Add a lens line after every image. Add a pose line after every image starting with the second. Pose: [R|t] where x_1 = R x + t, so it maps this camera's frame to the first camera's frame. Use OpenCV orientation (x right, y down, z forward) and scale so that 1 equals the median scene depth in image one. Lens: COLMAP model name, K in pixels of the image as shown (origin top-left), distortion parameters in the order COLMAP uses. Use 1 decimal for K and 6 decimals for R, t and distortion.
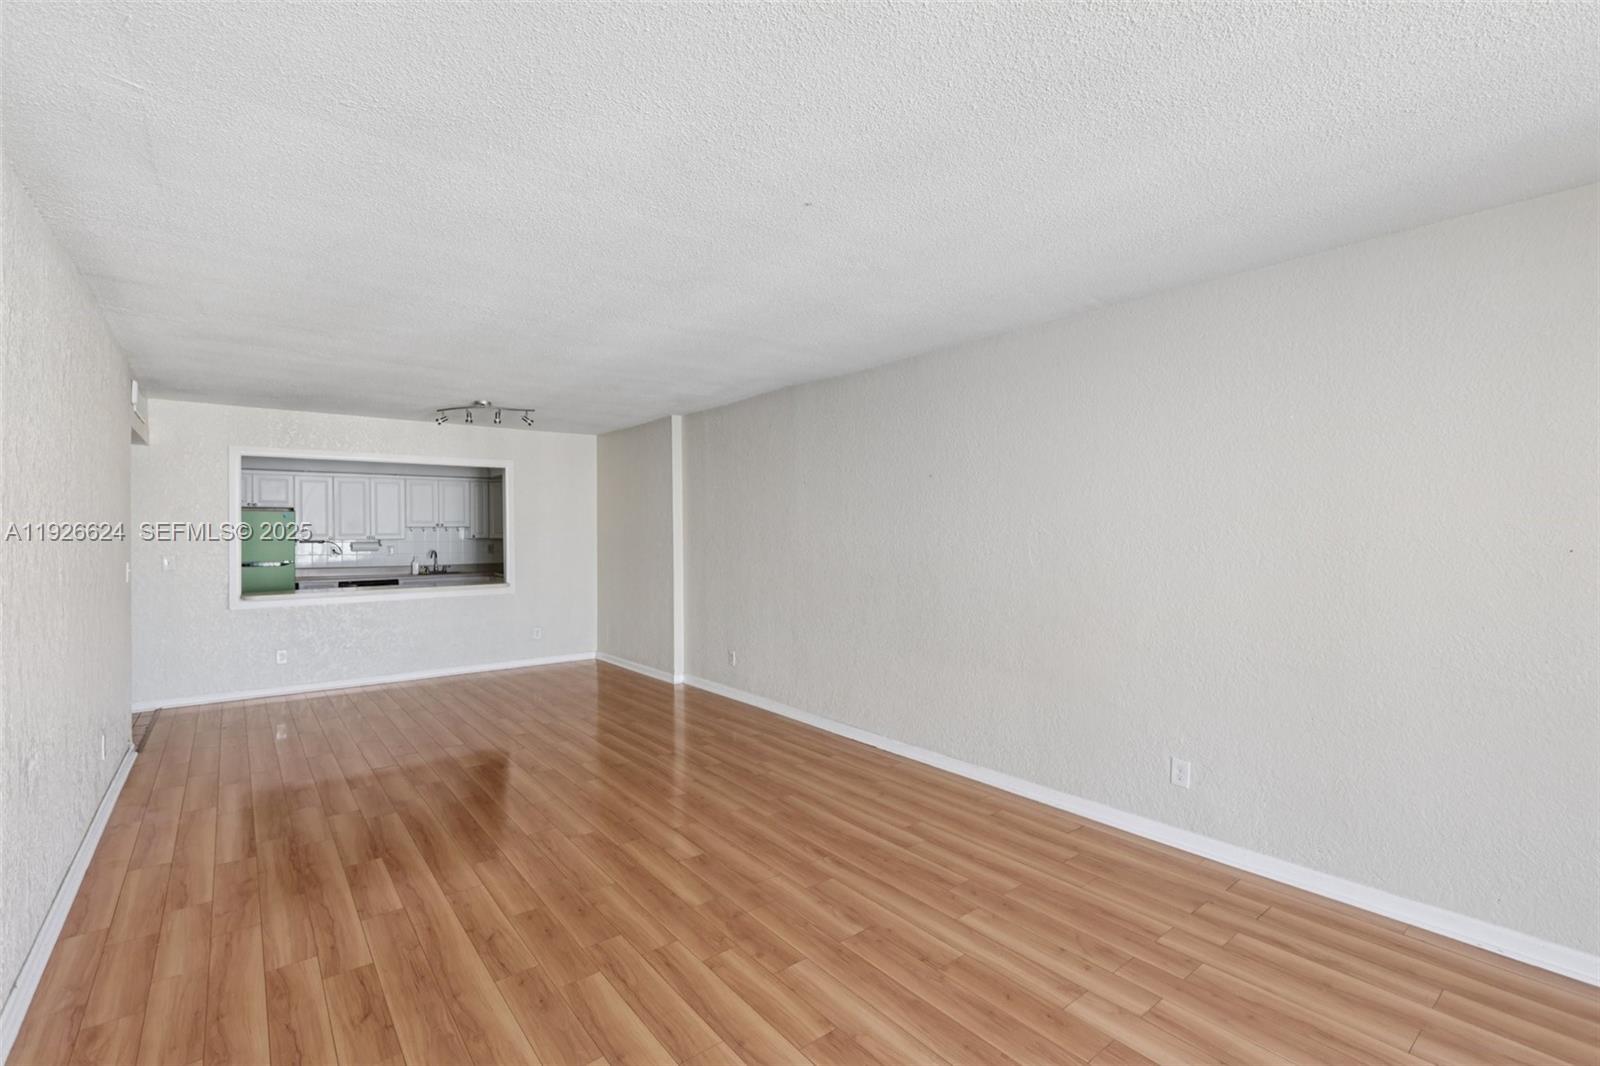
lens RADIAL K [[719.6, 0, 793.6], [0, 719.6, 530.6], [0, 0, 1]] dist [-0.003999, 0.002618]
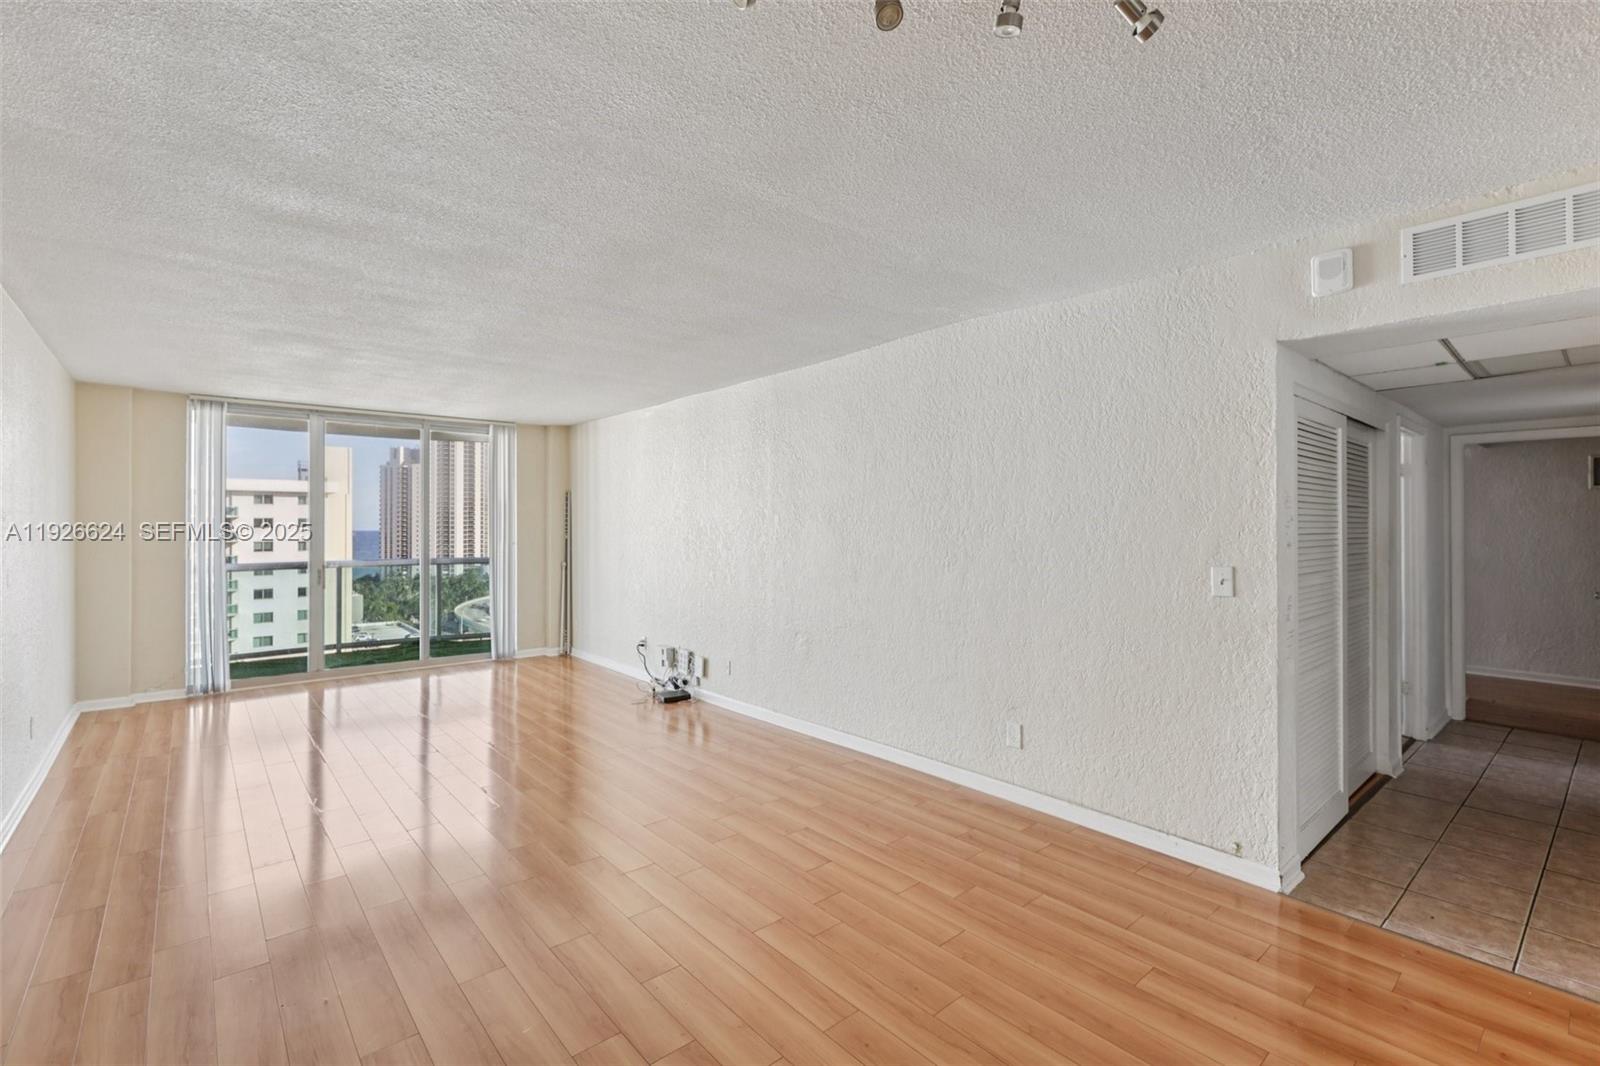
lens RADIAL K [[719.6, 0, 794.4], [0, 719.6, 524.2], [0, 0, 1]] dist [-0.003999, 0.002618]
pose [[-0.999433, 0.007975, -0.032726, -0.503746], [0.007914, 0.999967, 0.002007, 0.001553], [0.032741, 0.001746, -0.999462, 1.610807]]
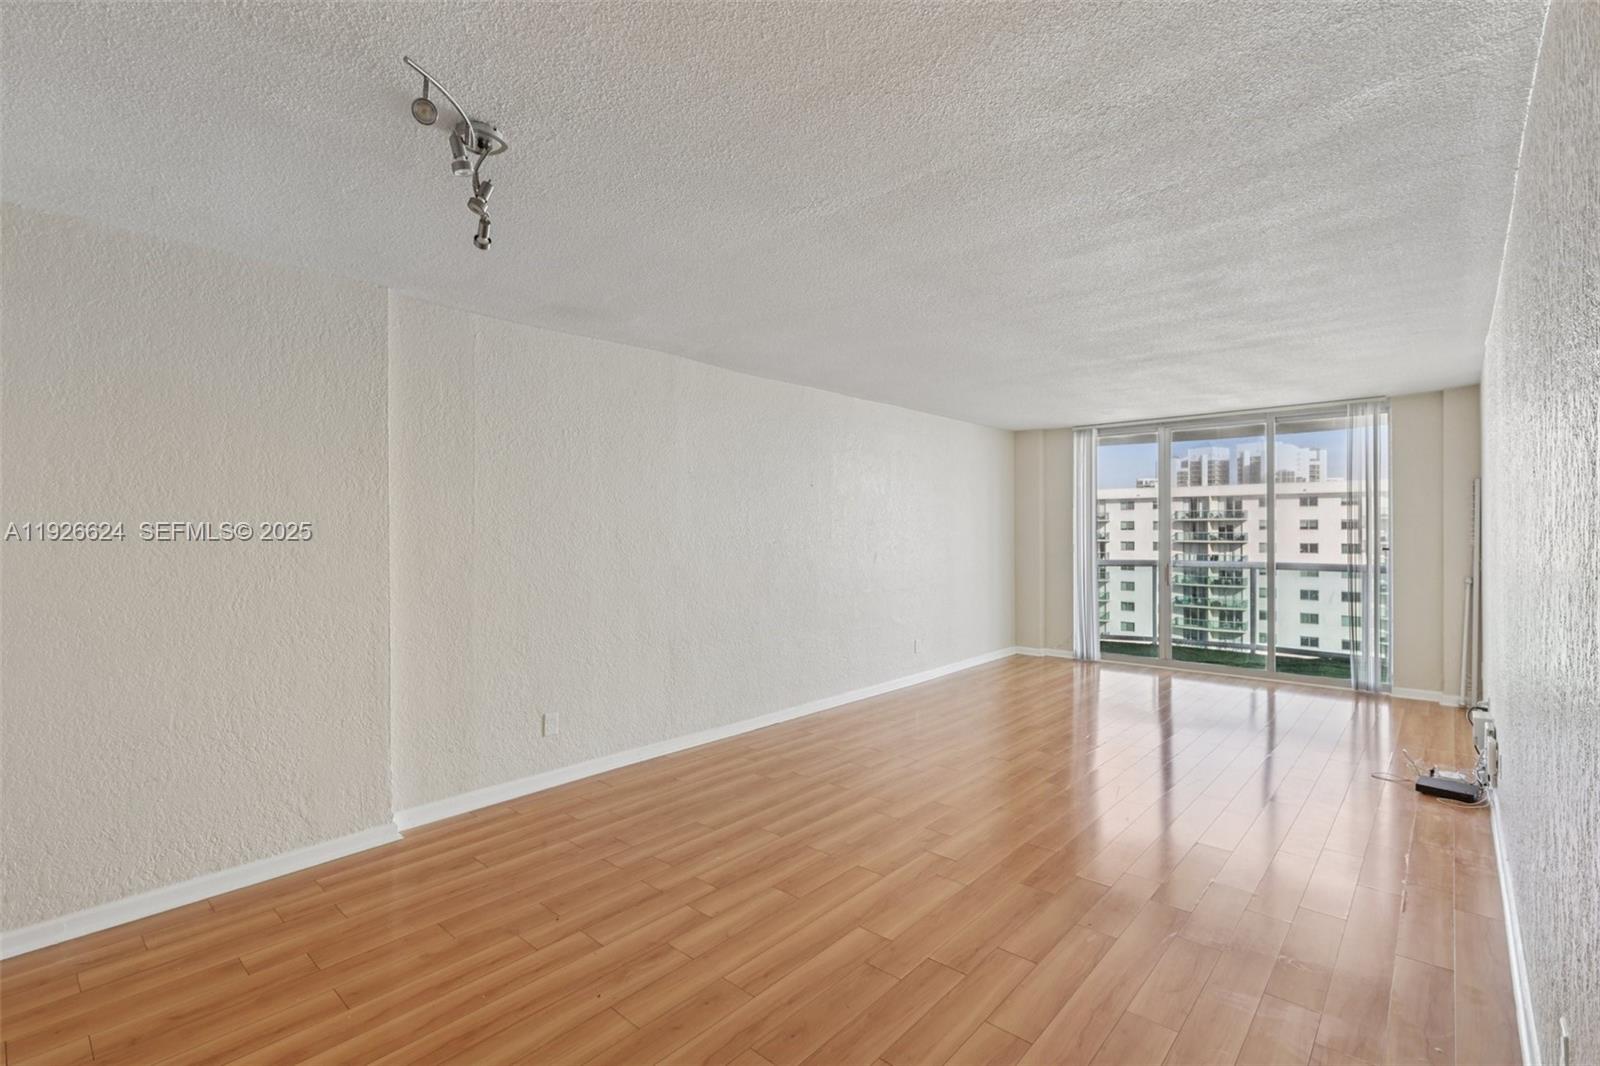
lens RADIAL K [[719.6, 0, 790.0], [0, 719.6, 531.5], [0, 0, 1]] dist [-0.003999, 0.002618]
pose [[-0.159300, 0.004836, 0.987218, -1.032114], [0.007685, 0.999964, -0.003658, 0.008169], [-0.987200, 0.007004, -0.159331, 1.202422]]
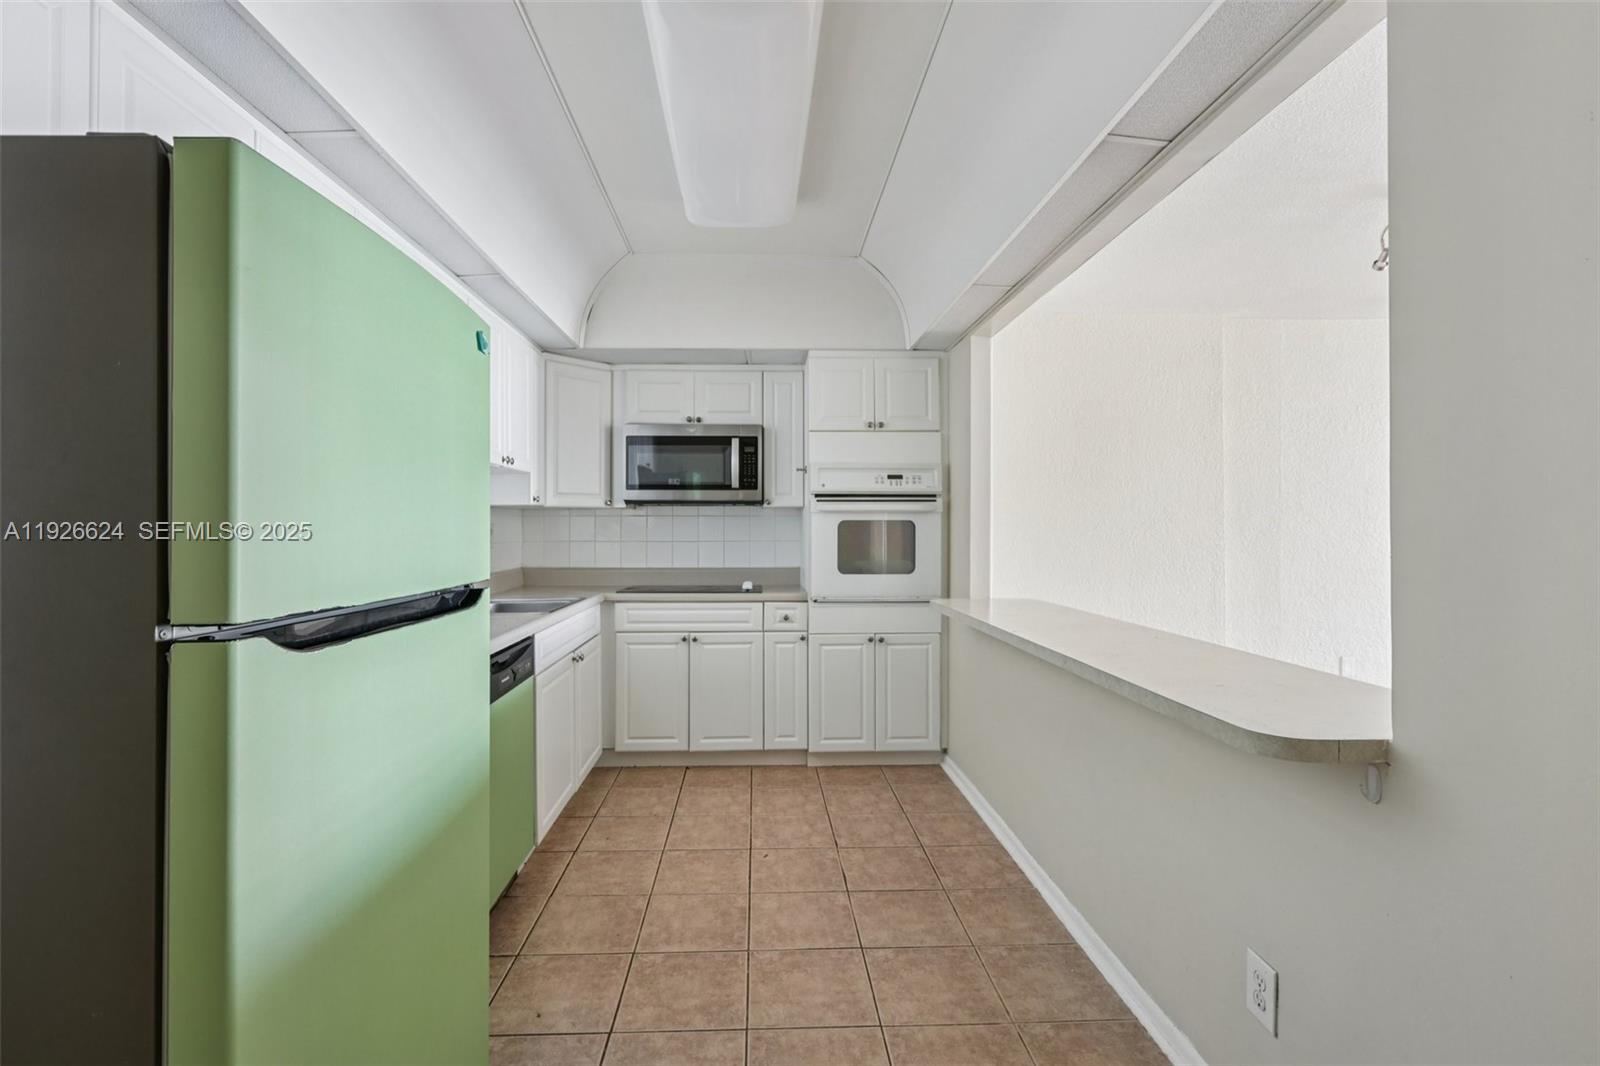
lens RADIAL K [[719.6, 0, 787.4], [0, 719.6, 529.3], [0, 0, 1]] dist [-0.003999, 0.002618]
pose [[0.586981, 0.010648, 0.809531, -1.385438], [0.003341, 0.999873, -0.015574, 0.061117], [-0.809594, 0.011846, 0.586871, 1.394791]]
